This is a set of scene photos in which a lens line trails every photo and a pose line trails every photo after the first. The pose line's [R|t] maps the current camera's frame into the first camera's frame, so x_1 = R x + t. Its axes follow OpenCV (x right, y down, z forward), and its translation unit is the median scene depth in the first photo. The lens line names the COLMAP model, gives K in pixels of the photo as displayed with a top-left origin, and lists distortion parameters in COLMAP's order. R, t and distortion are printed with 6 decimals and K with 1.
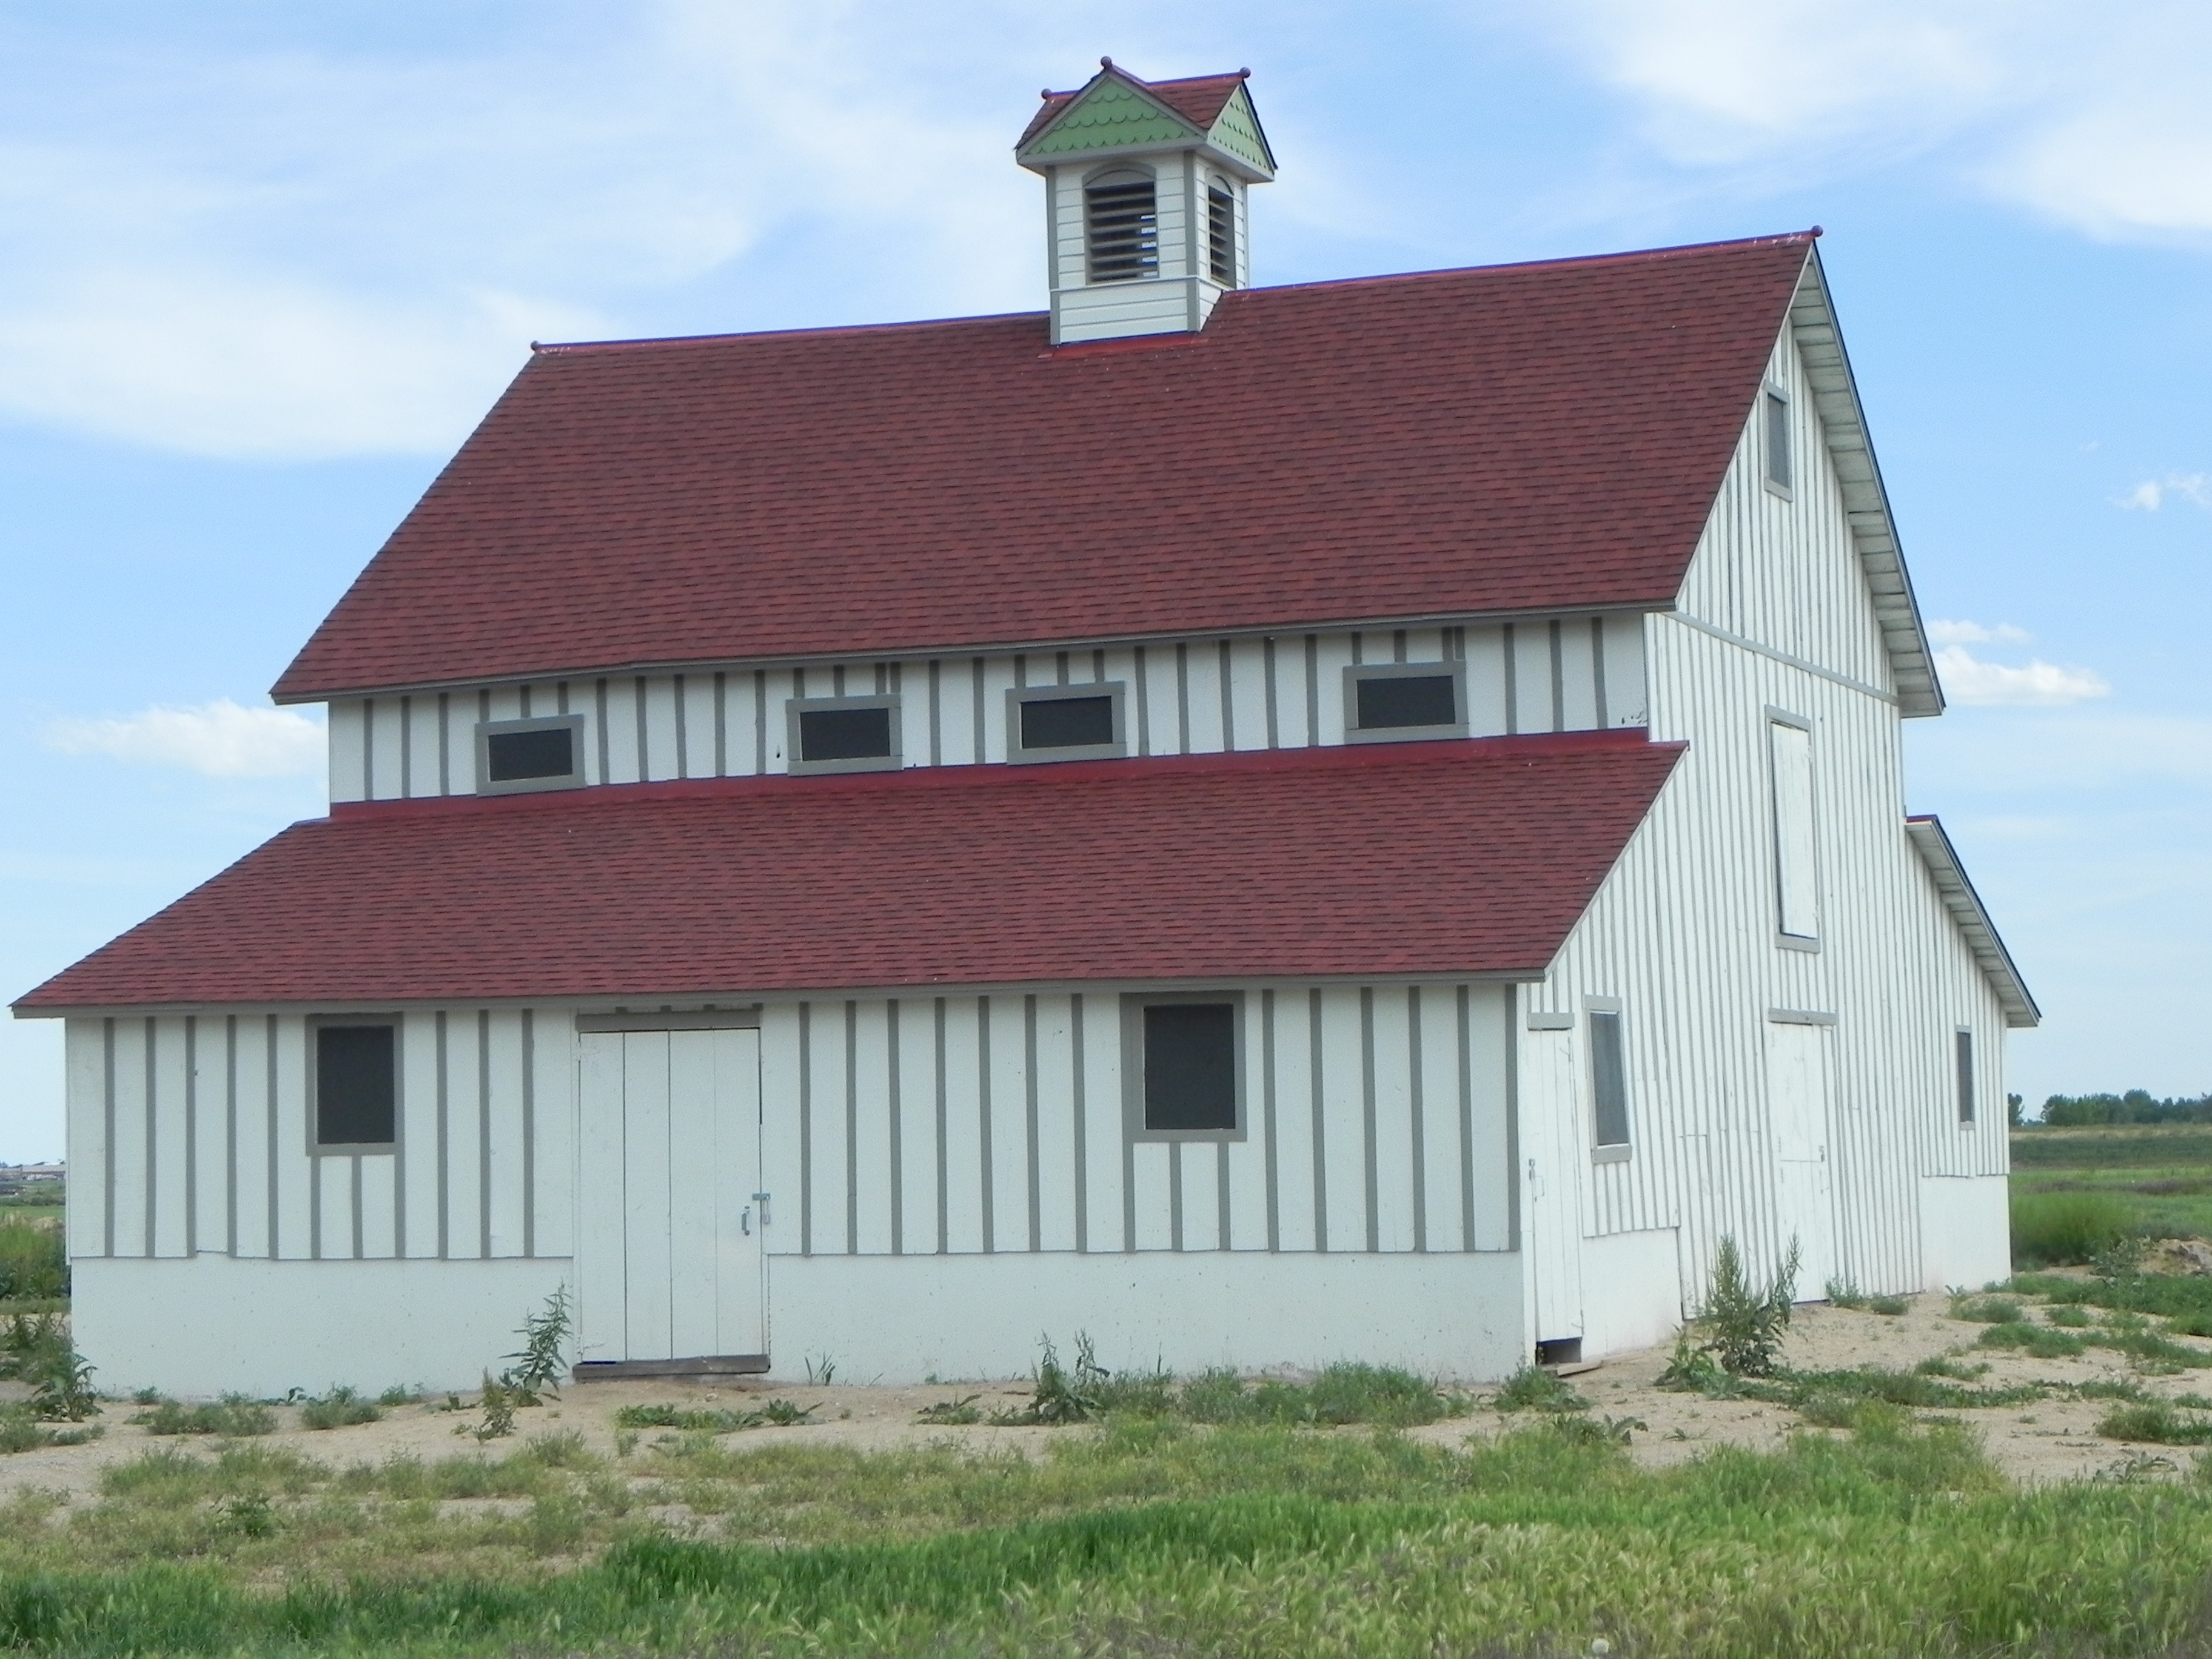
lens RADIAL K [[5002.3, 0, 1176.2], [0, 5002.3, 759.6], [0, 0, 1]] dist [-0.044948, 0.000000]
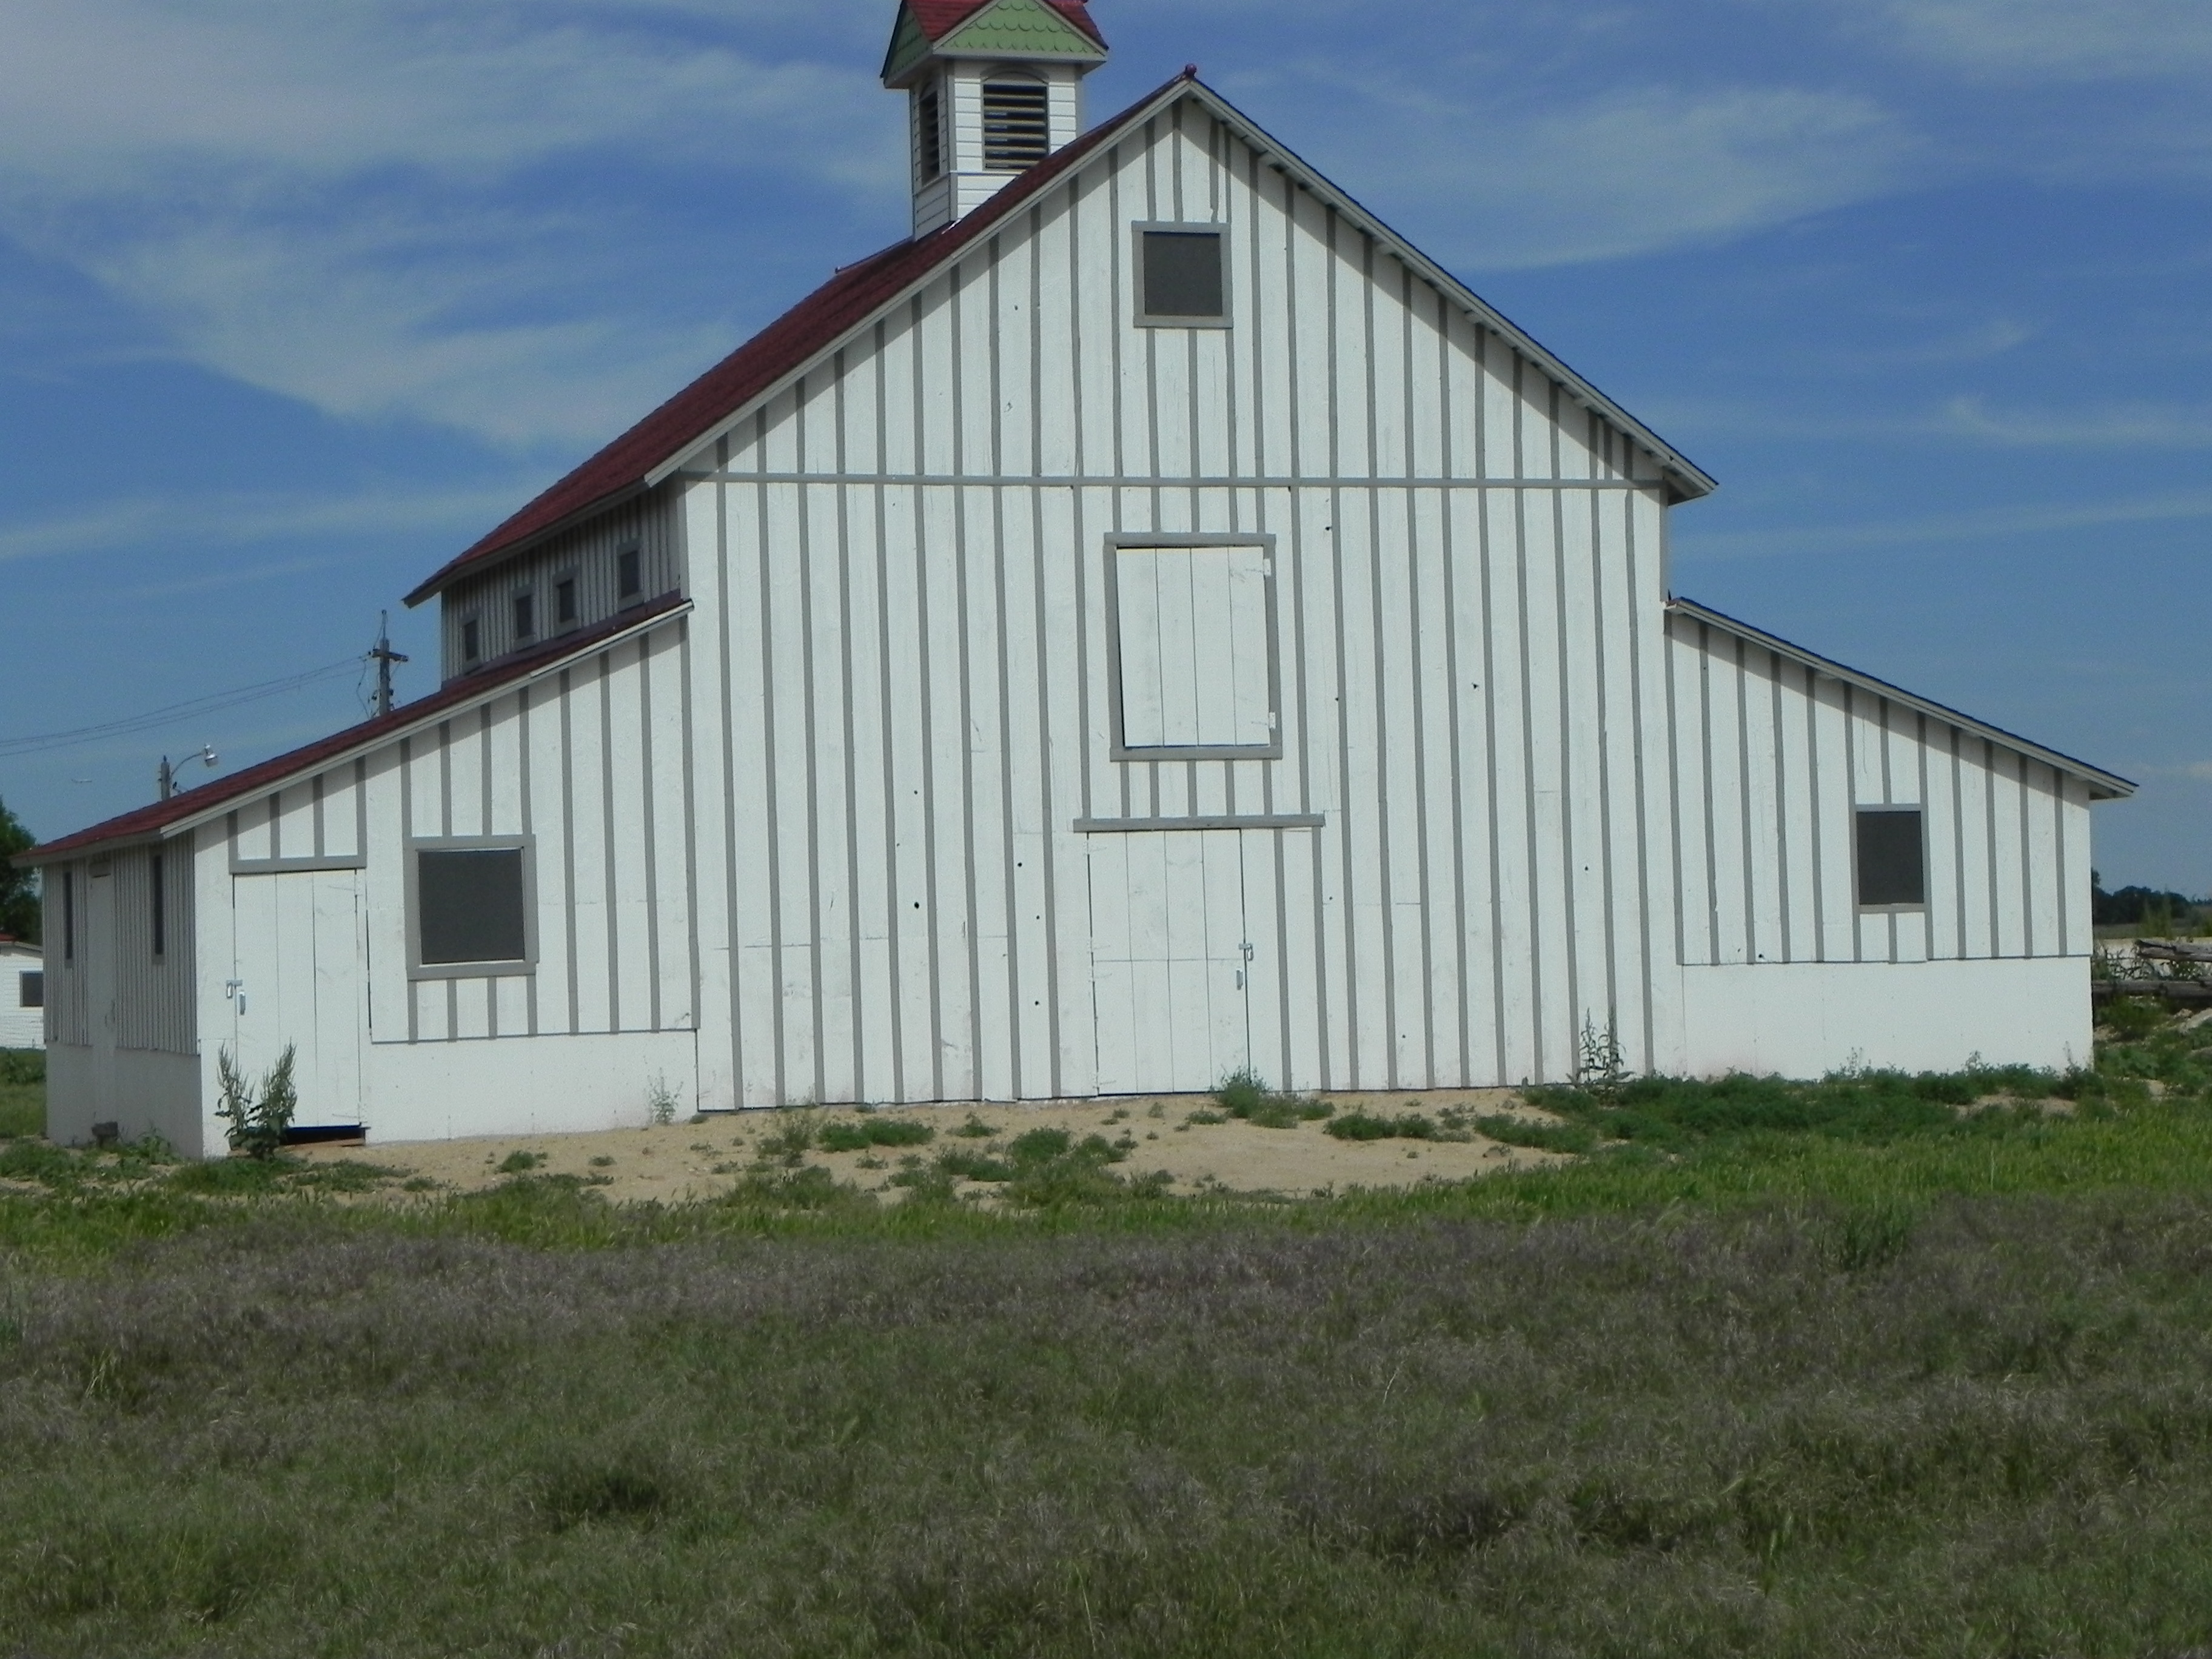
lens RADIAL K [[5002.3, 0, 1160.0], [0, 5002.3, 768.4], [0, 0, 1]] dist [-0.044948, 0.000000]
pose [[0.632011, -0.027509, -0.774471, 0.953826], [0.079462, 0.996403, 0.029452, 0.008347], [0.770875, -0.080155, 0.631924, 0.334764]]
